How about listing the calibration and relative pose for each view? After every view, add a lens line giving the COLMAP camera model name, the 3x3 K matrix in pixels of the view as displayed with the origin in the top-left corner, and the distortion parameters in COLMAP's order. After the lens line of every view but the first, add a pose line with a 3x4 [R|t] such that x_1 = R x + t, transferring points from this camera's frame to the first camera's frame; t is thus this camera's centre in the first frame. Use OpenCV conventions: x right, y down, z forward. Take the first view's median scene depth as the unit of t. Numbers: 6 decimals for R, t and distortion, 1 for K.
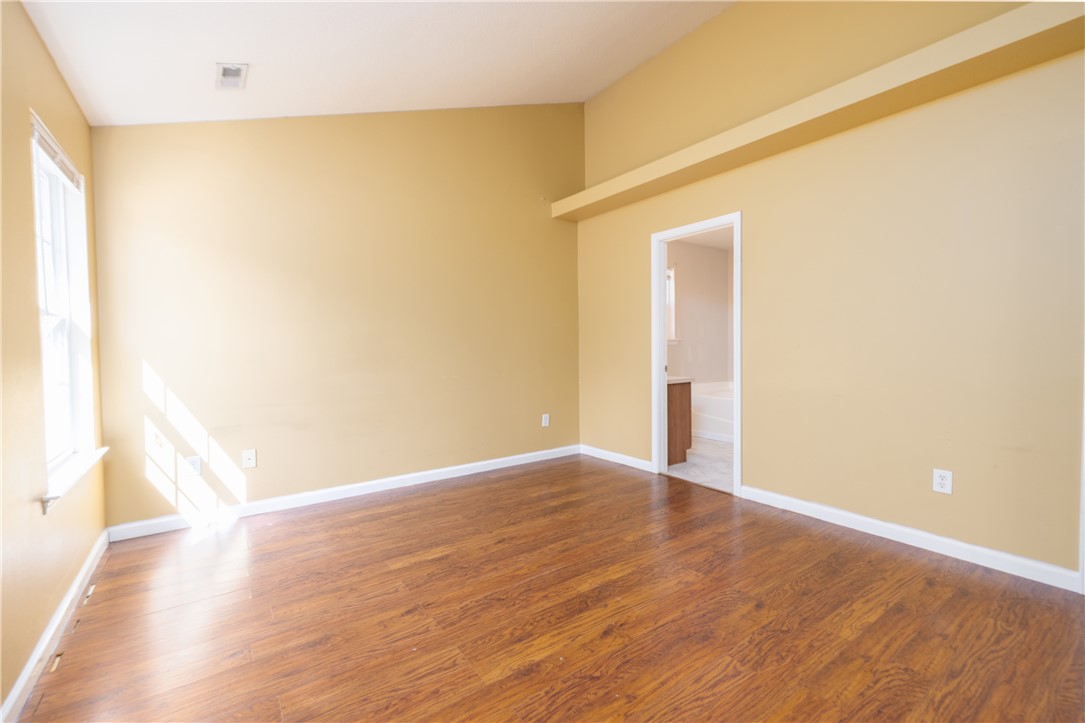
lens RADIAL K [[461.0, 0, 541.0], [0, 461.0, 357.5], [0, 0, 1]] dist [-0.002177, 0.000130]
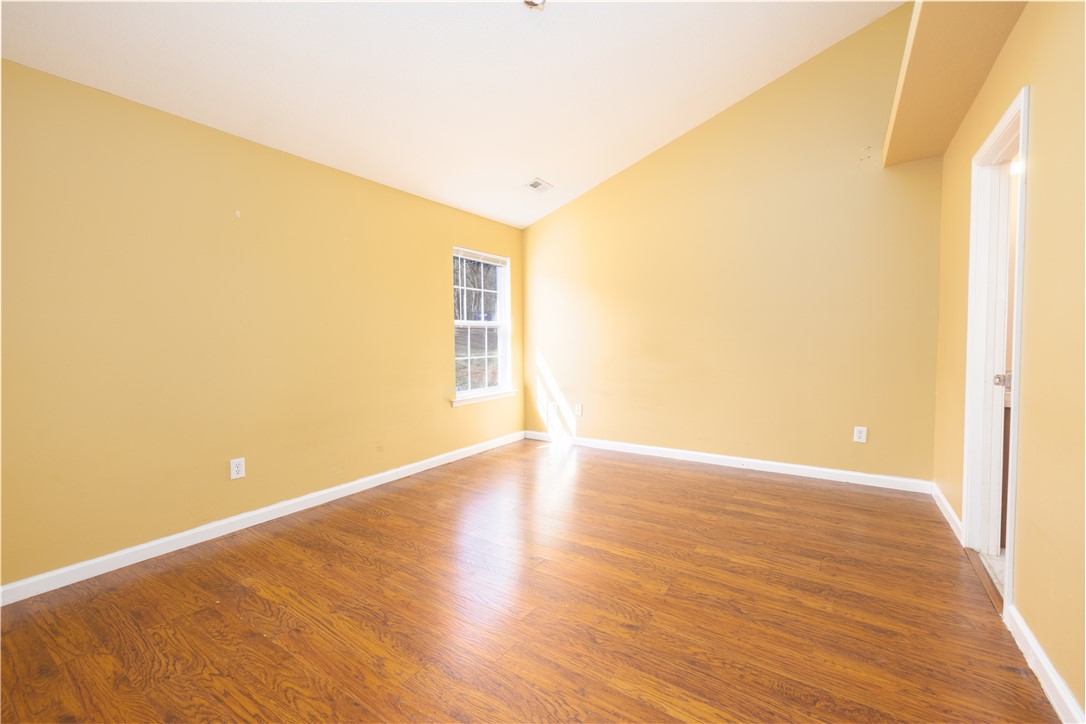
lens RADIAL K [[461.4, 0, 547.6], [0, 461.4, 362.9], [0, 0, 1]] dist [-0.002177, 0.000130]
pose [[0.353833, 0.057475, -0.933541, 0.837391], [-0.017835, 0.998343, 0.054705, -0.029661], [0.935139, -0.002706, 0.354272, 0.339827]]
